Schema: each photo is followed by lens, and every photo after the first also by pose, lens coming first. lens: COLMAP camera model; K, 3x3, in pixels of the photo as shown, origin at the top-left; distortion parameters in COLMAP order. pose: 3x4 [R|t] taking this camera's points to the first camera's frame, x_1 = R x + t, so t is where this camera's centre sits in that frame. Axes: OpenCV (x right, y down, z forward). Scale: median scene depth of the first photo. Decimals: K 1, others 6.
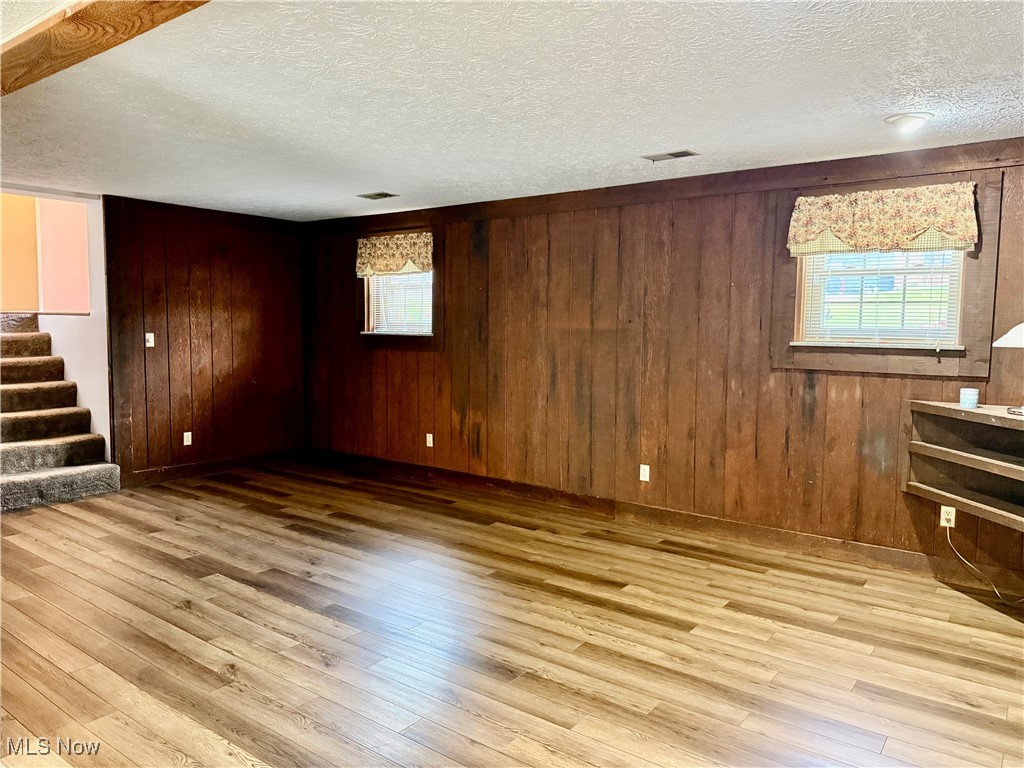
lens RADIAL K [[730.3, 0, 512.0], [0, 730.3, 384.0], [0, 0, 1]] dist [0.118809, -0.179442]
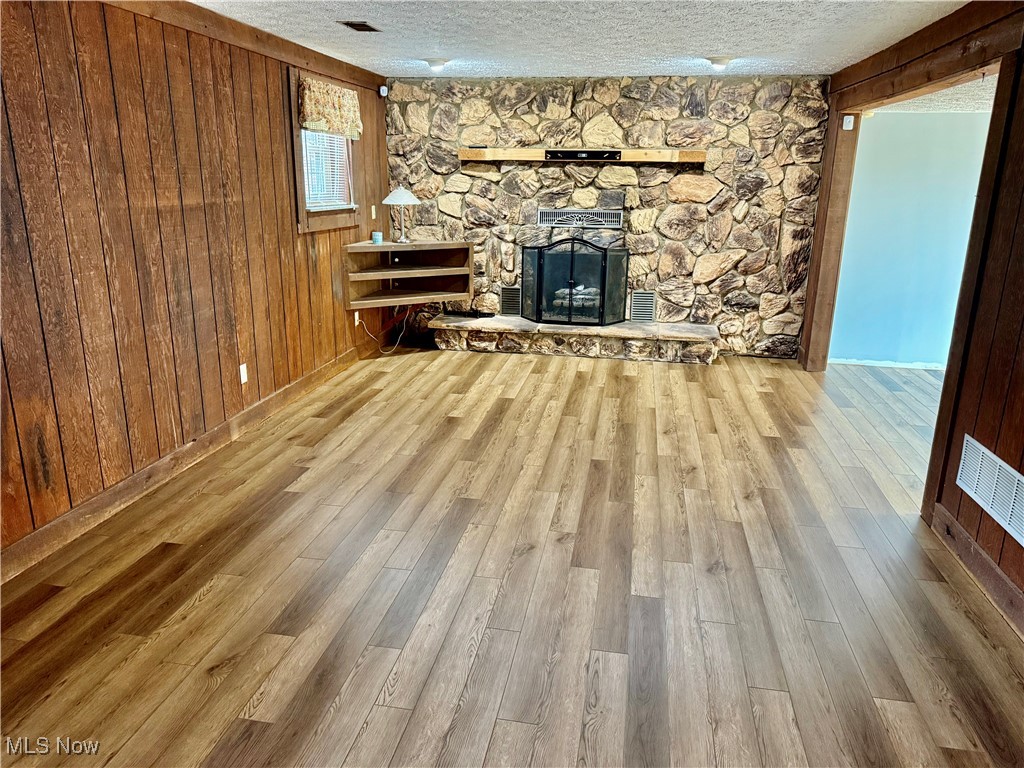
lens RADIAL K [[730.3, 0, 512.0], [0, 730.3, 384.0], [0, 0, 1]] dist [0.118809, -0.179442]
pose [[-0.462776, -0.253191, 0.849548, -0.894710], [0.061315, 0.946907, 0.315607, -0.155505], [-0.884352, 0.198146, -0.422682, 1.374417]]
